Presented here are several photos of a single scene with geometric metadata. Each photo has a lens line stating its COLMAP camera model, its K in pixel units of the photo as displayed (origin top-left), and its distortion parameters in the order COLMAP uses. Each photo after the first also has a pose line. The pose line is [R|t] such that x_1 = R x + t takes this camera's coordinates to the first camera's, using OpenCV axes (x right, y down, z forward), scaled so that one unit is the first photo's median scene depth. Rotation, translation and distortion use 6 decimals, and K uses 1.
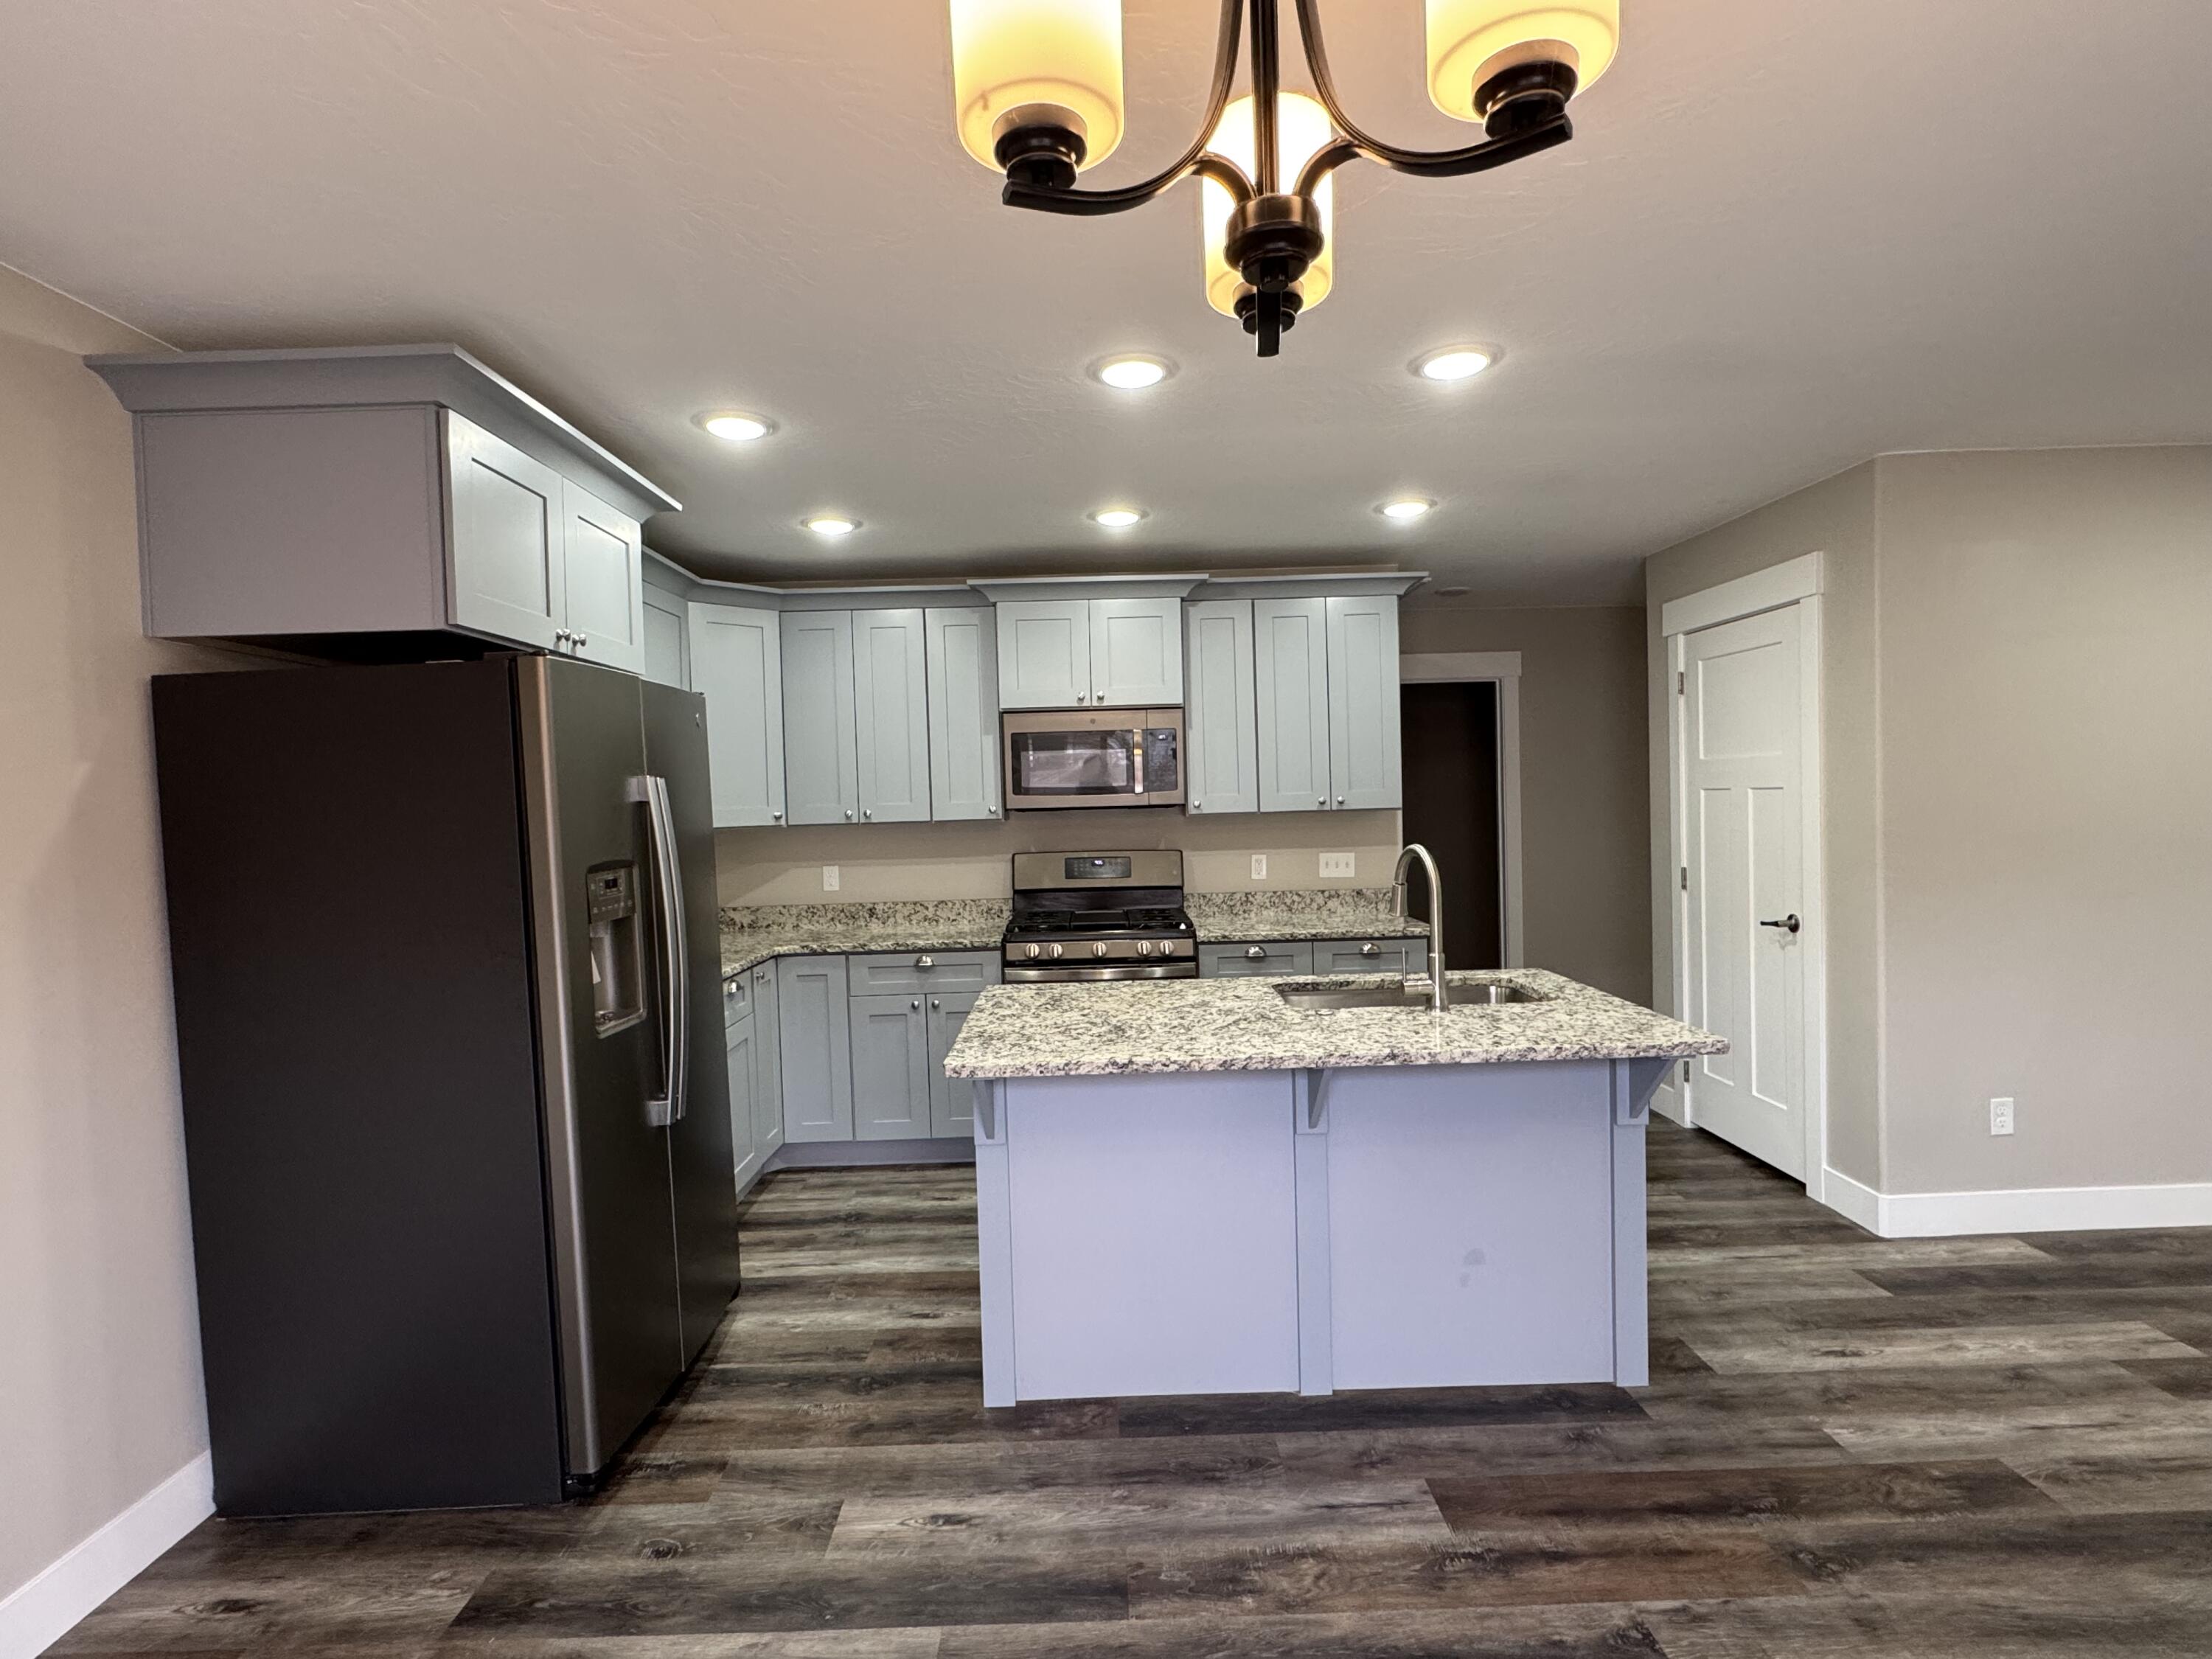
lens RADIAL K [[1076.2, 0, 1095.7], [0, 1076.2, 823.7], [0, 0, 1]] dist [-0.002199, -0.000310]
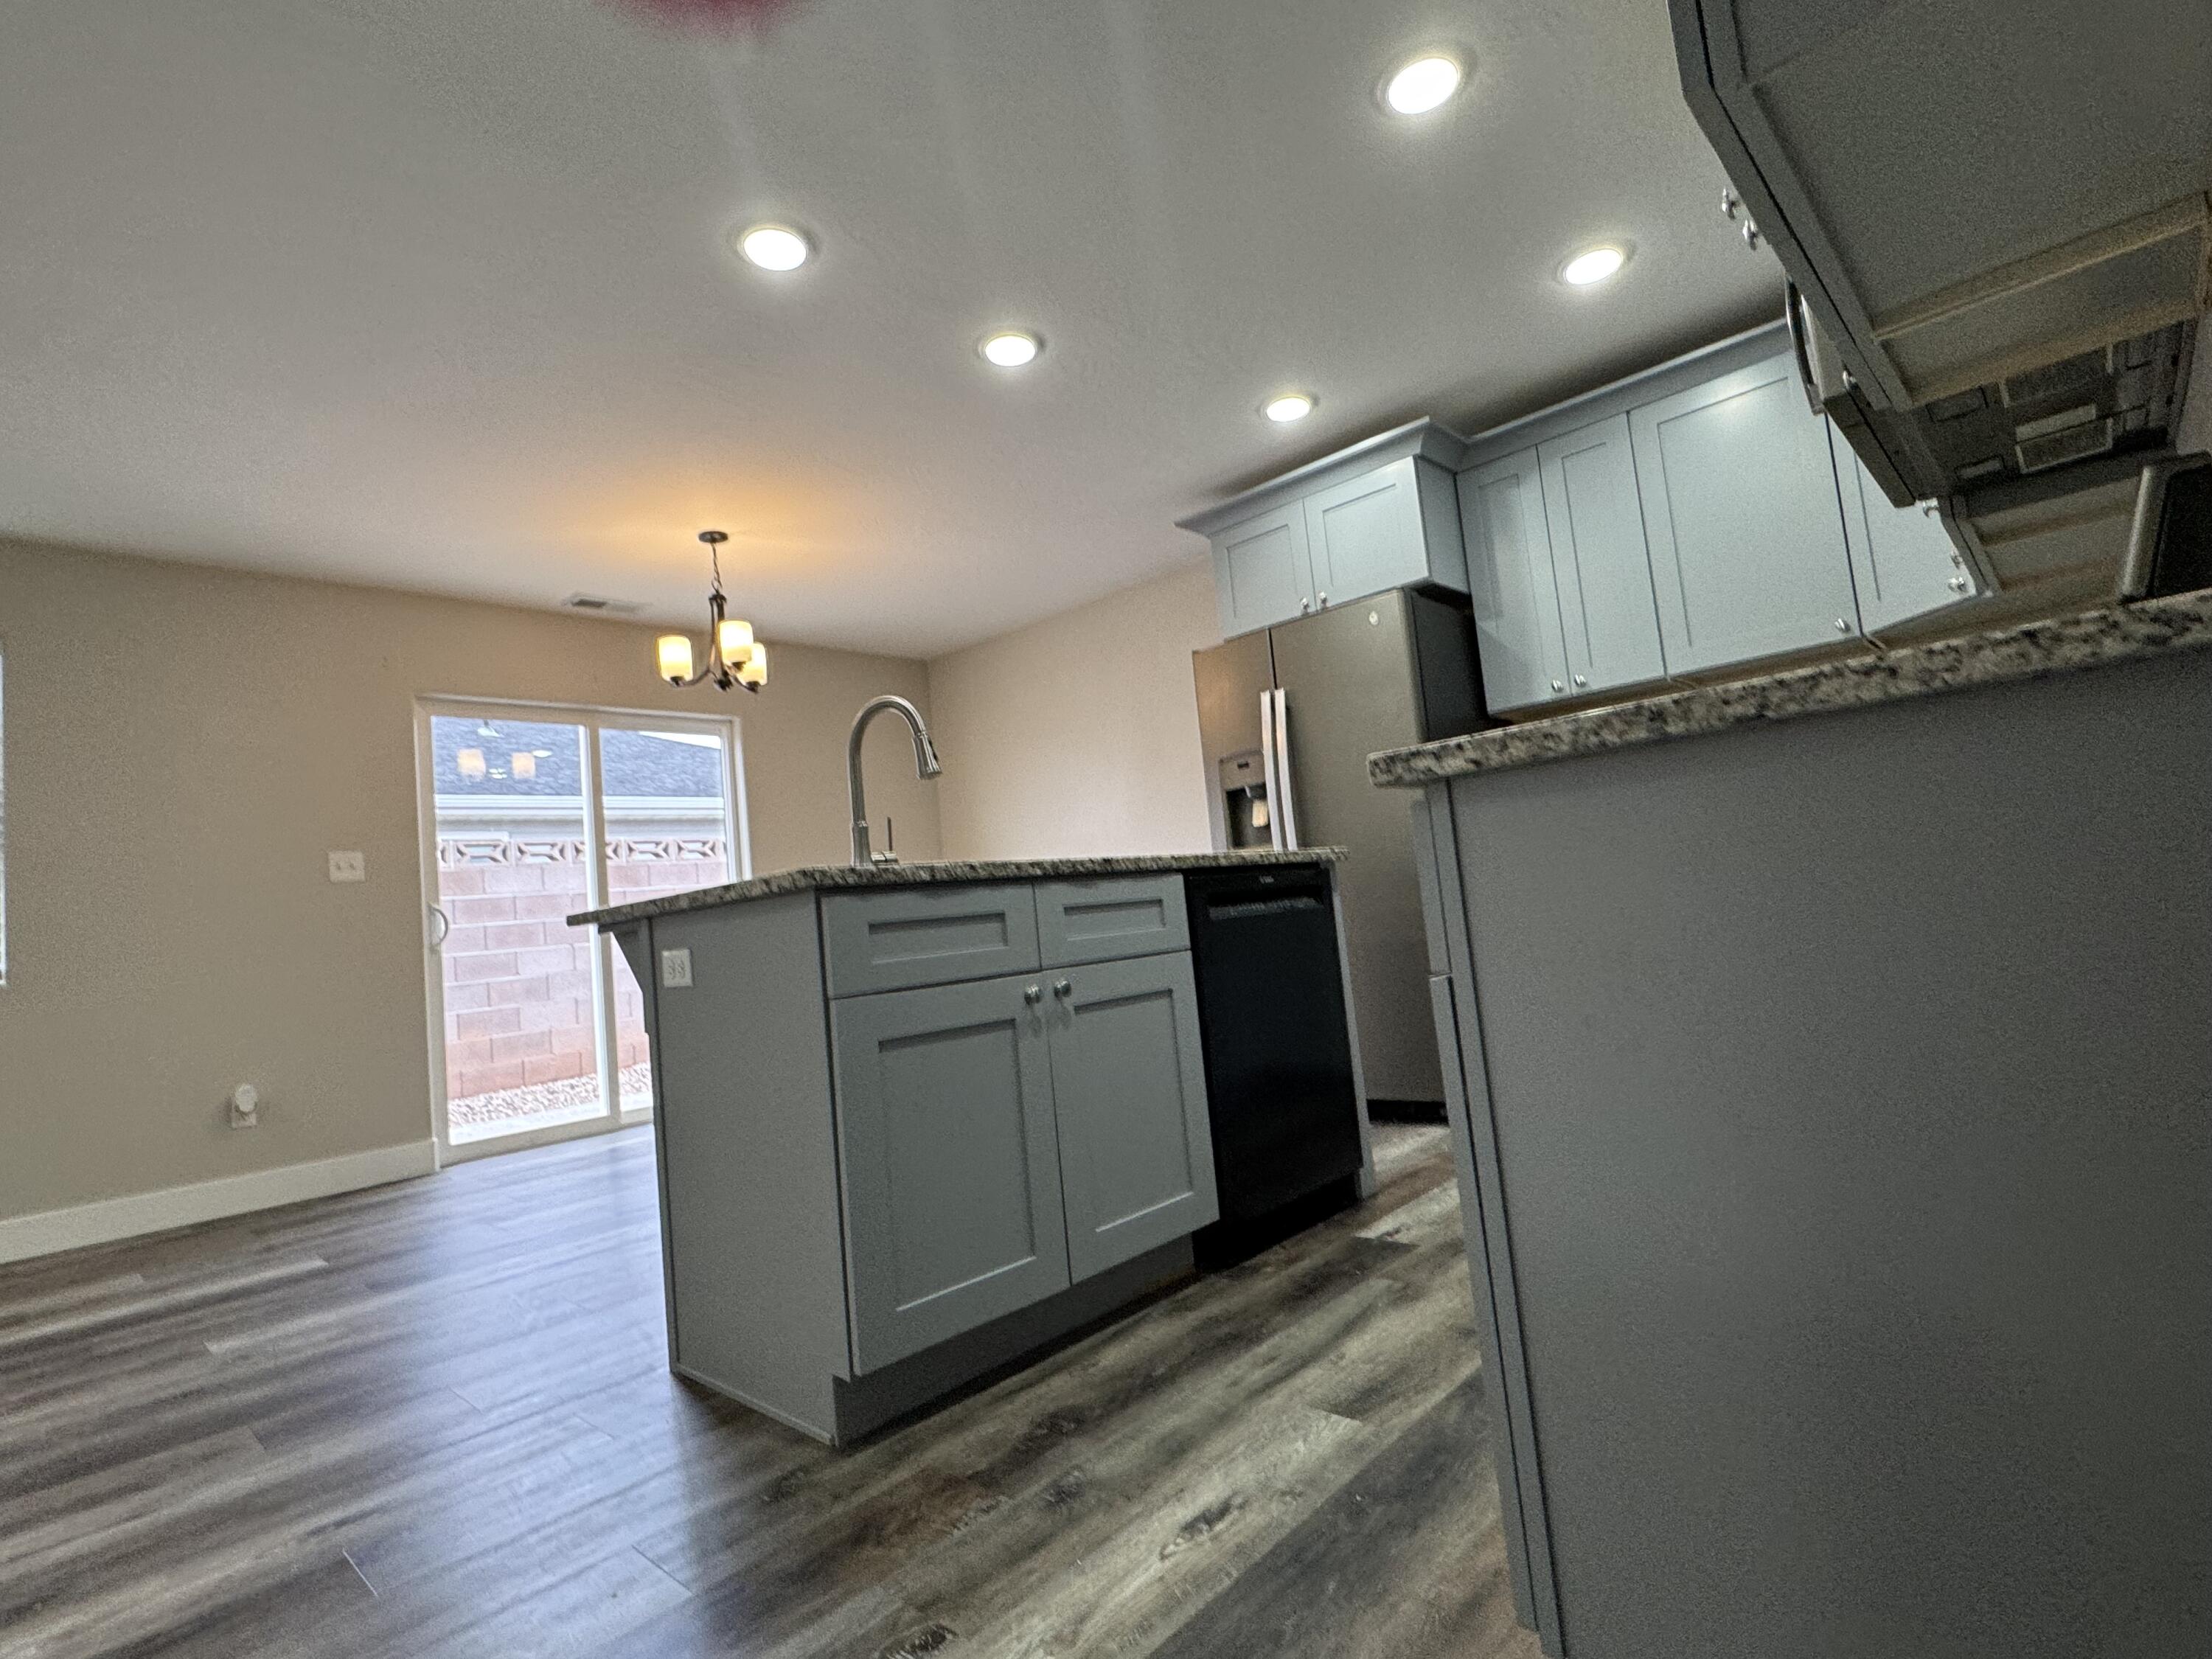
lens RADIAL K [[1076.2, 0, 1095.7], [0, 1076.2, 823.7], [0, 0, 1]] dist [-0.002199, -0.000310]
pose [[-0.686849, 0.030474, -0.726161, 0.631640], [0.097188, 0.993999, -0.050212, 0.138171], [0.720273, -0.105062, -0.685689, 1.329865]]
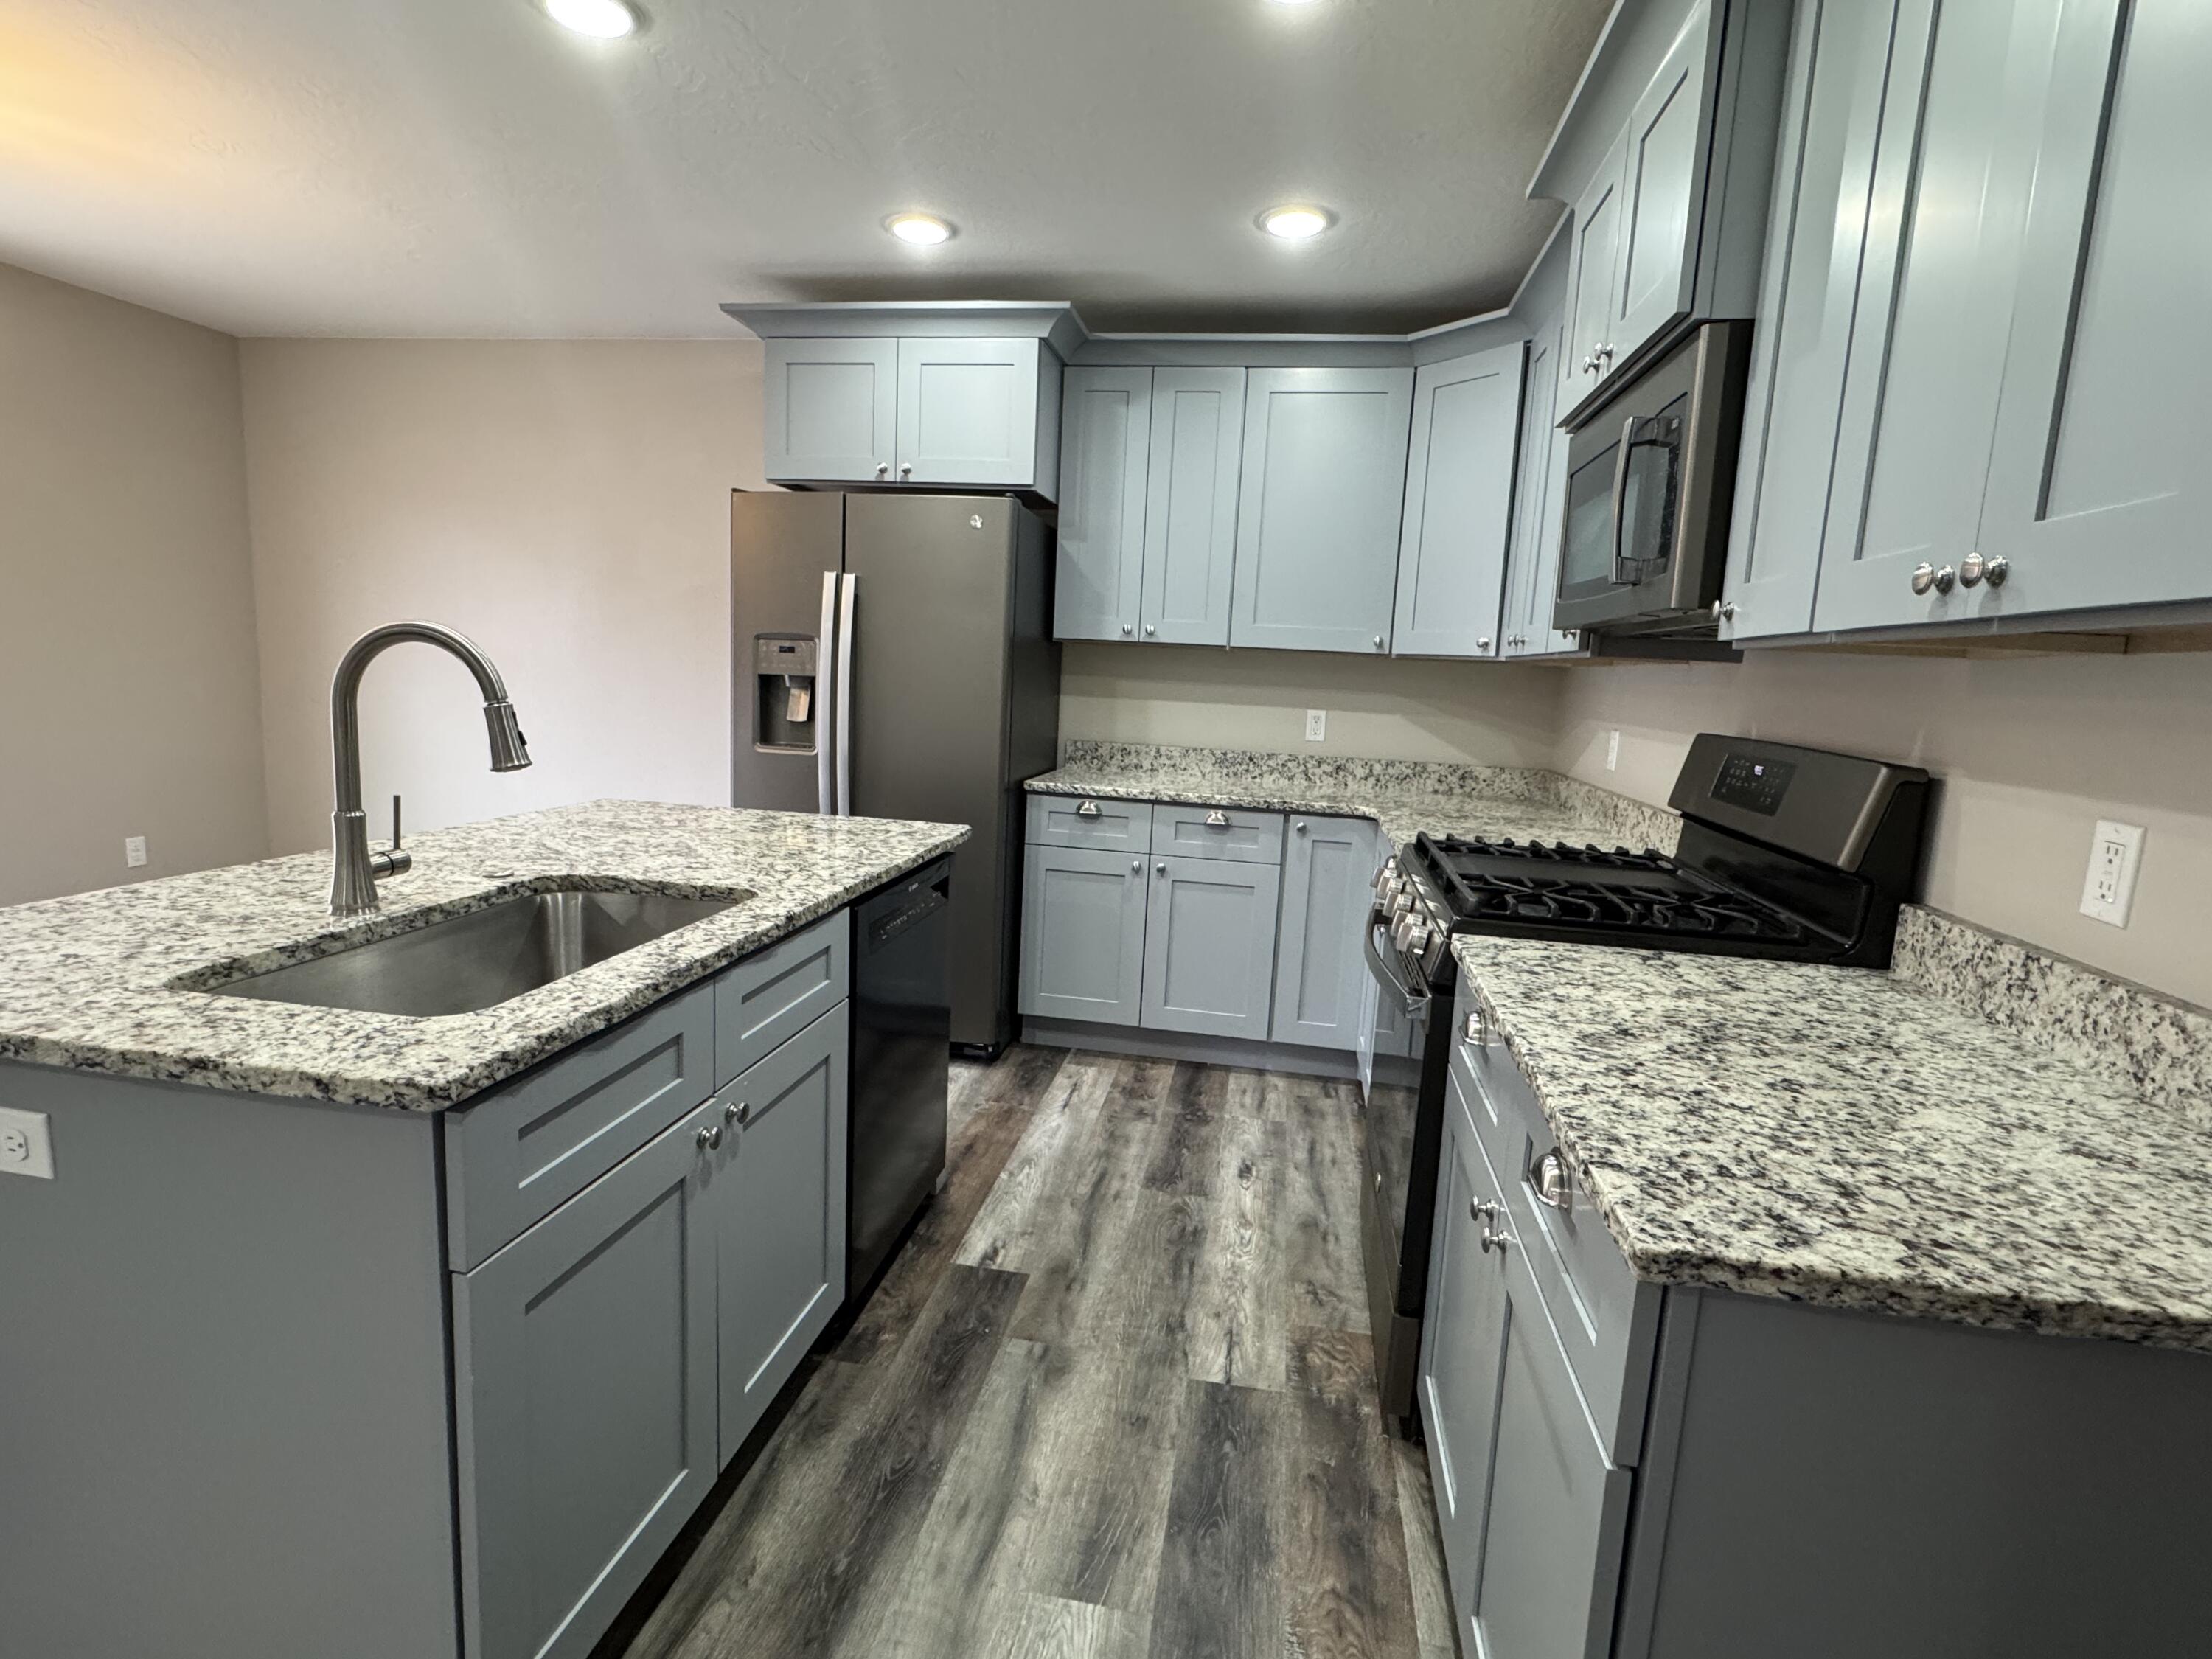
lens RADIAL K [[1076.2, 0, 1095.7], [0, 1076.2, 823.7], [0, 0, 1]] dist [-0.002199, -0.000310]
pose [[-0.180152, 0.162634, -0.970101, 0.595789], [-0.068251, 0.981793, 0.177269, 0.001964], [0.981268, 0.098145, -0.165772, 1.114258]]
